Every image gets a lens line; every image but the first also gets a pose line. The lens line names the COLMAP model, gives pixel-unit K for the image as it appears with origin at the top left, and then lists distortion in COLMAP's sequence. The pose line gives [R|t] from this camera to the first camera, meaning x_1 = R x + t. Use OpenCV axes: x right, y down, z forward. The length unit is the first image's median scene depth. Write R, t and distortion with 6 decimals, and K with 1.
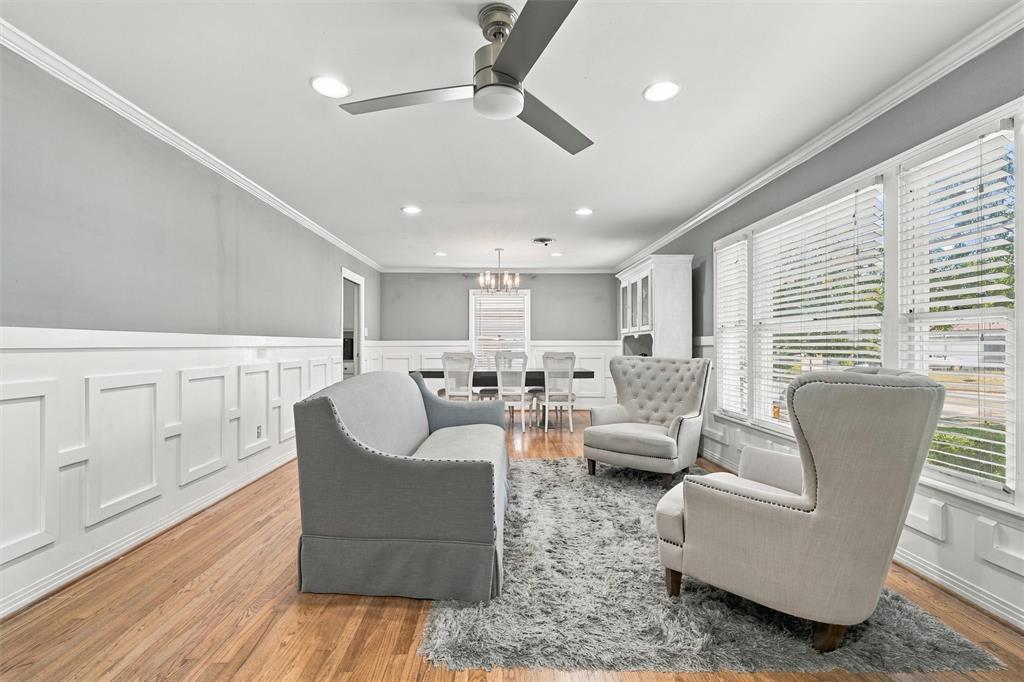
lens RADIAL K [[459.9, 0, 512.0], [0, 459.9, 341.0], [0, 0, 1]] dist [-0.002706, -0.000243]
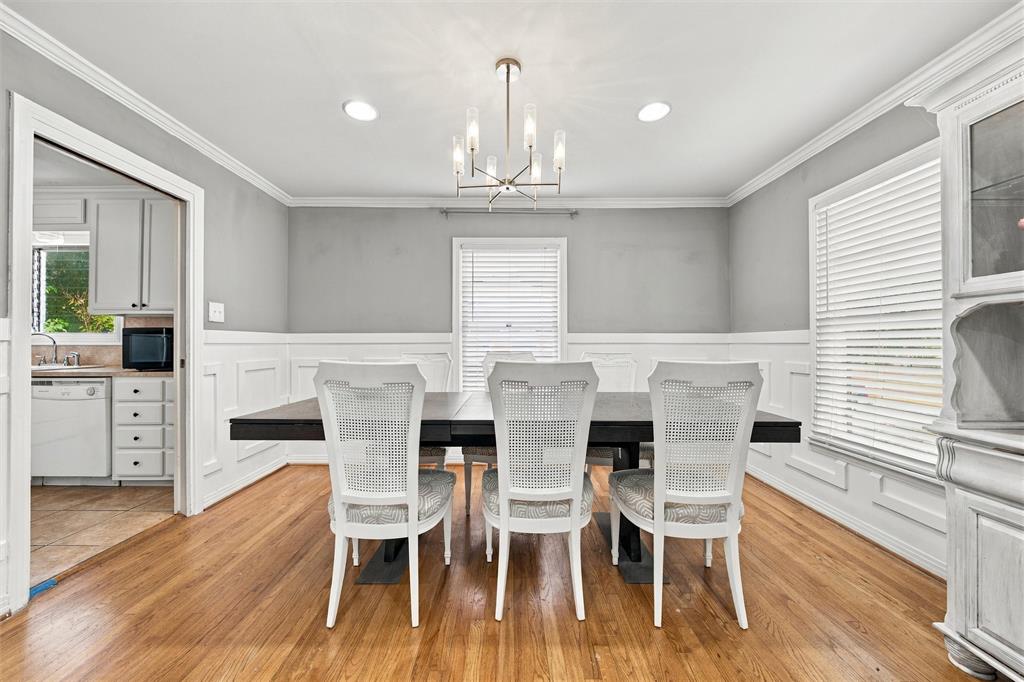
lens RADIAL K [[381.6, 0, 512.0], [0, 381.6, 341.0], [0, 0, 1]] dist [-0.000822, -0.000105]
pose [[0.999364, 0.000682, -0.035653, -0.011875], [-0.000726, 0.999999, -0.001218, 0.015046], [0.035652, 0.001244, 0.999363, 0.872507]]
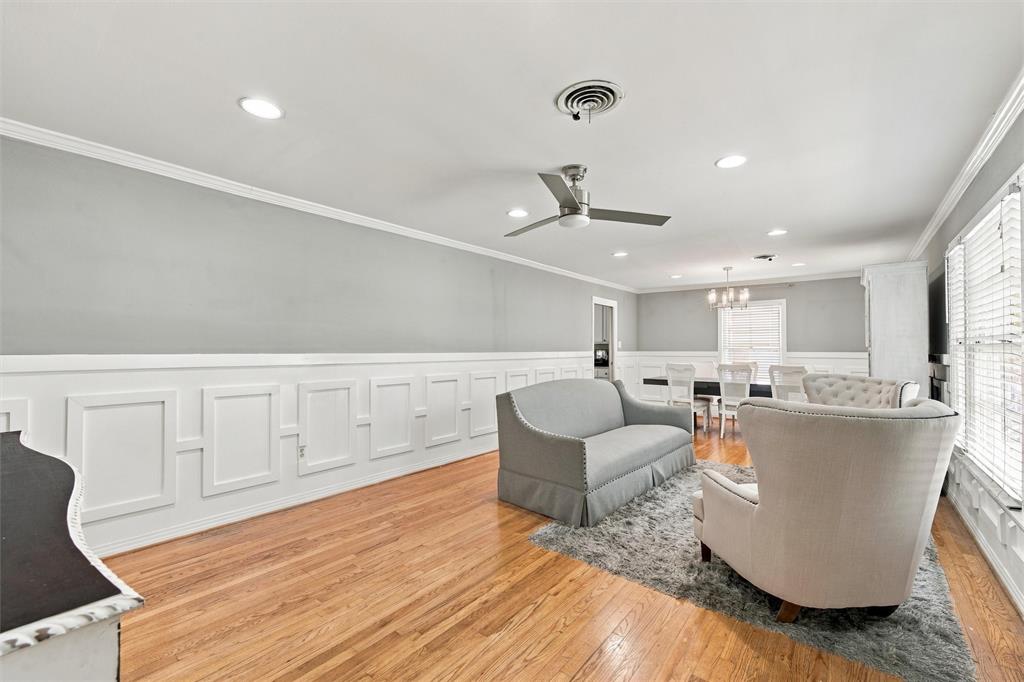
lens RADIAL K [[459.9, 0, 512.0], [0, 459.9, 341.0], [0, 0, 1]] dist [-0.002706, -0.000243]
pose [[0.759734, -0.005588, -0.650210, 0.363994], [0.003538, 0.999984, -0.004459, -0.033504], [0.650224, 0.001087, 0.759741, -0.166250]]
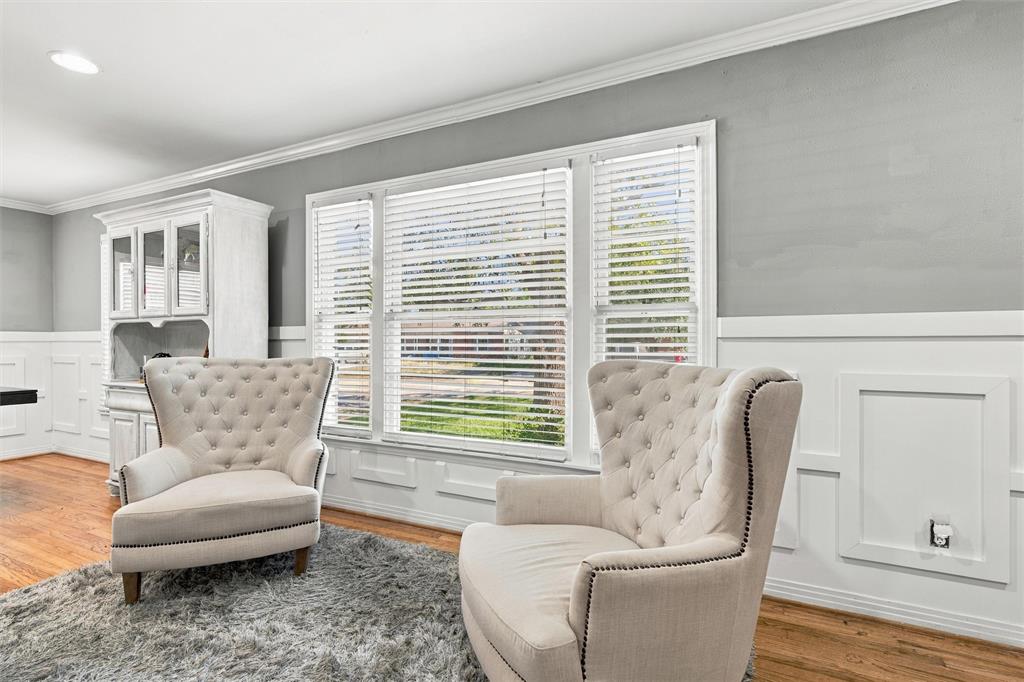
lens RADIAL K [[493.1, 0, 512.0], [0, 493.1, 341.0], [0, 0, 1]] dist [0.001054, 0.000396]
pose [[0.464820, -0.003748, 0.885397, -0.092752], [-0.004122, 0.999971, 0.006397, 0.006375], [-0.885396, -0.006623, 0.464791, 0.357689]]
